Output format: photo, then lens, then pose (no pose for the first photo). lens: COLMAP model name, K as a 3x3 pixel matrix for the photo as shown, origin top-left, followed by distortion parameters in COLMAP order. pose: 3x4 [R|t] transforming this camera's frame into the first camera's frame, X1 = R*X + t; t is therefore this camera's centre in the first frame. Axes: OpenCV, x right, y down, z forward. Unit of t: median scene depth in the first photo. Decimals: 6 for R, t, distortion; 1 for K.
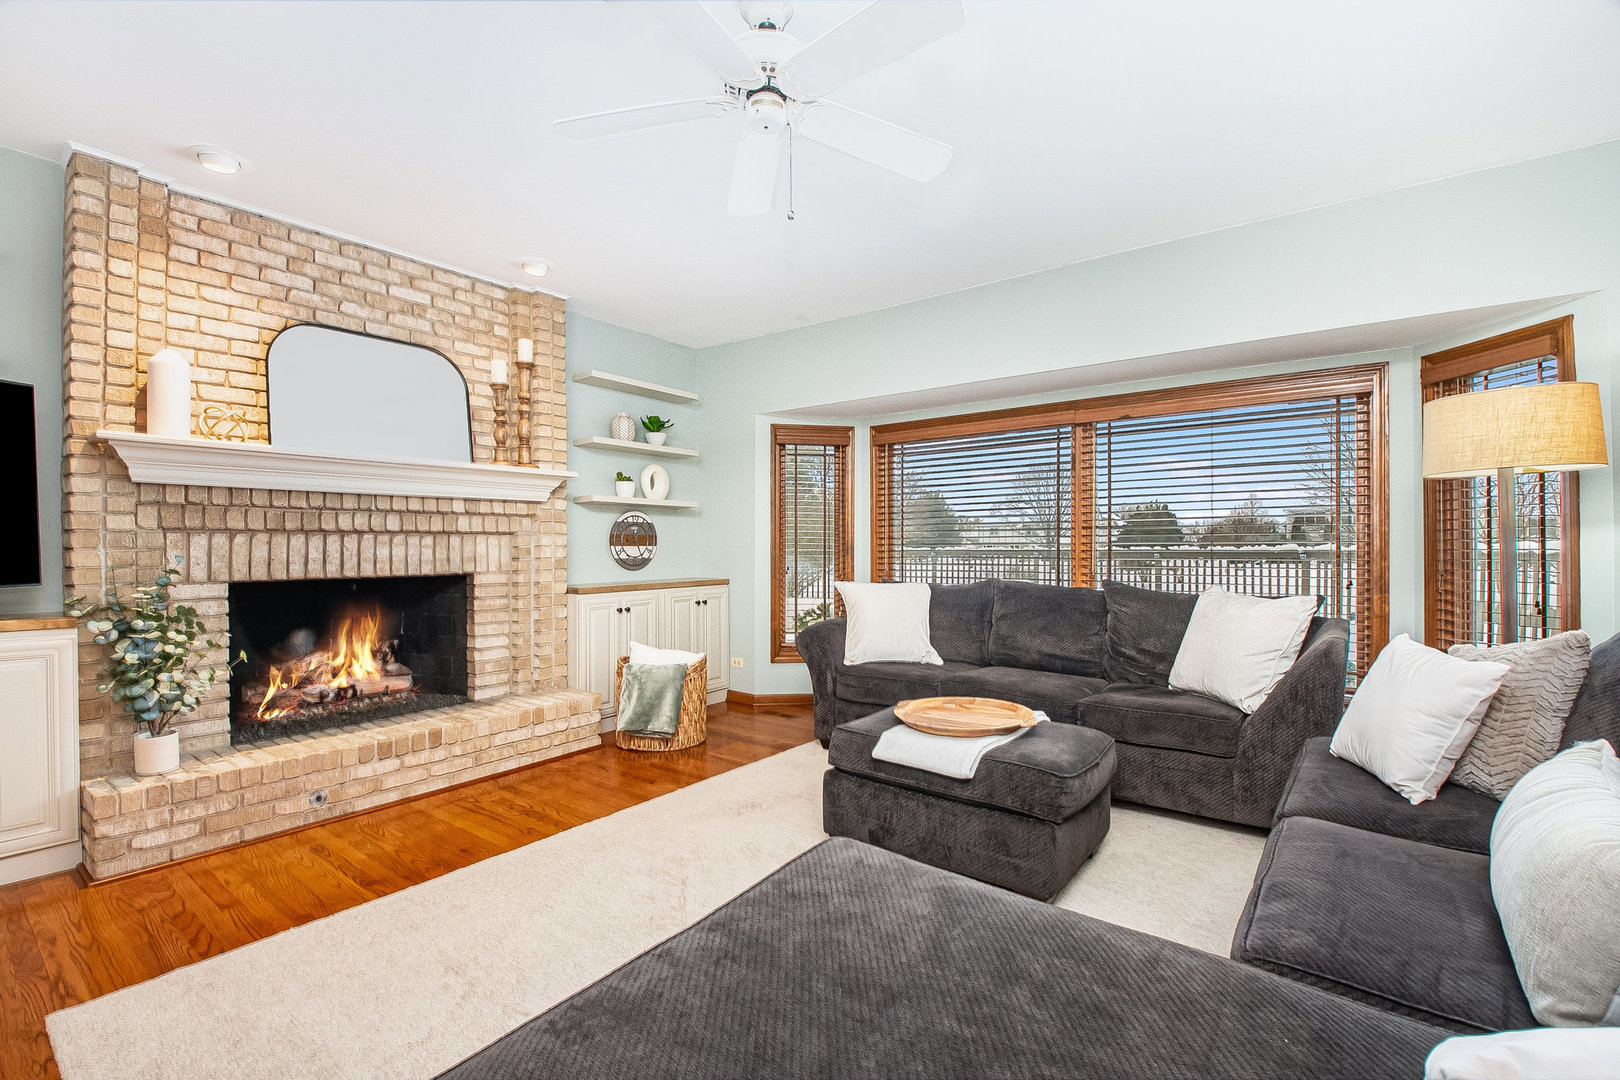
lens RADIAL K [[702.1, 0, 811.0], [0, 702.1, 548.9], [0, 0, 1]] dist [-0.043952, -0.000043]
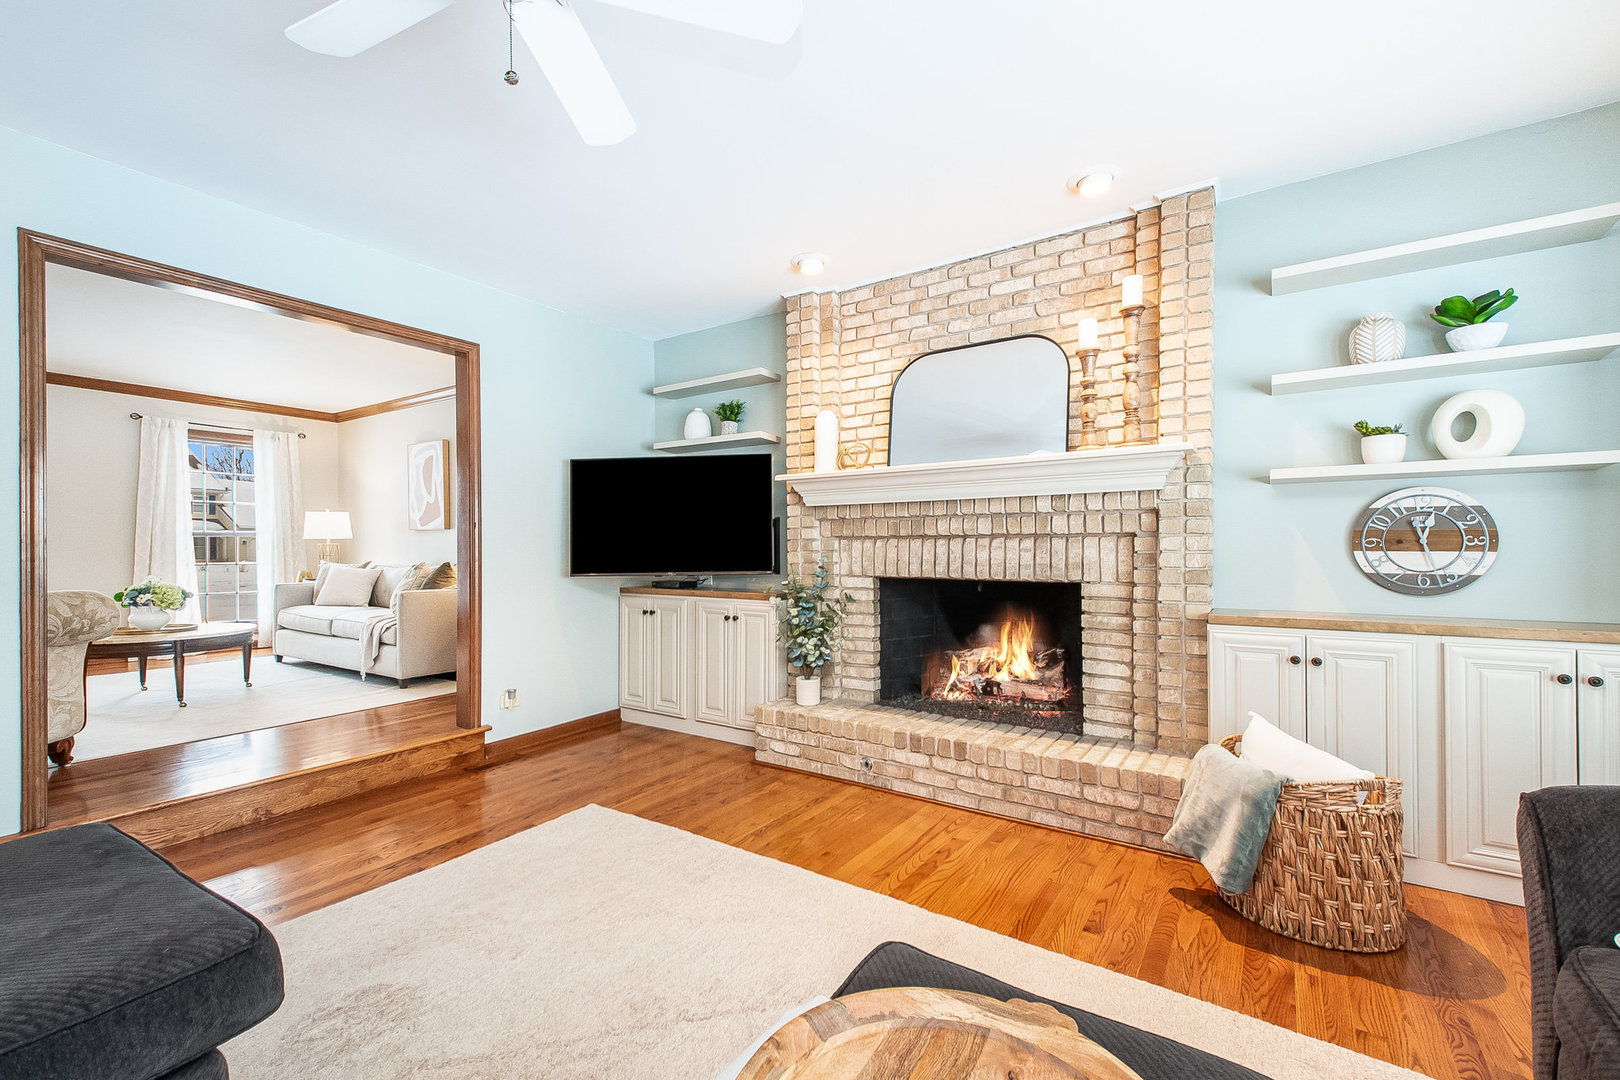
lens RADIAL K [[696.7, 0, 781.5], [0, 696.7, 546.2], [0, 0, 1]] dist [0.028648, -0.000354]
pose [[0.007519, 0.001423, -0.999971, 0.402211], [-0.004026, 0.999991, 0.001393, -0.009585], [0.999964, 0.004015, 0.007525, 0.701311]]
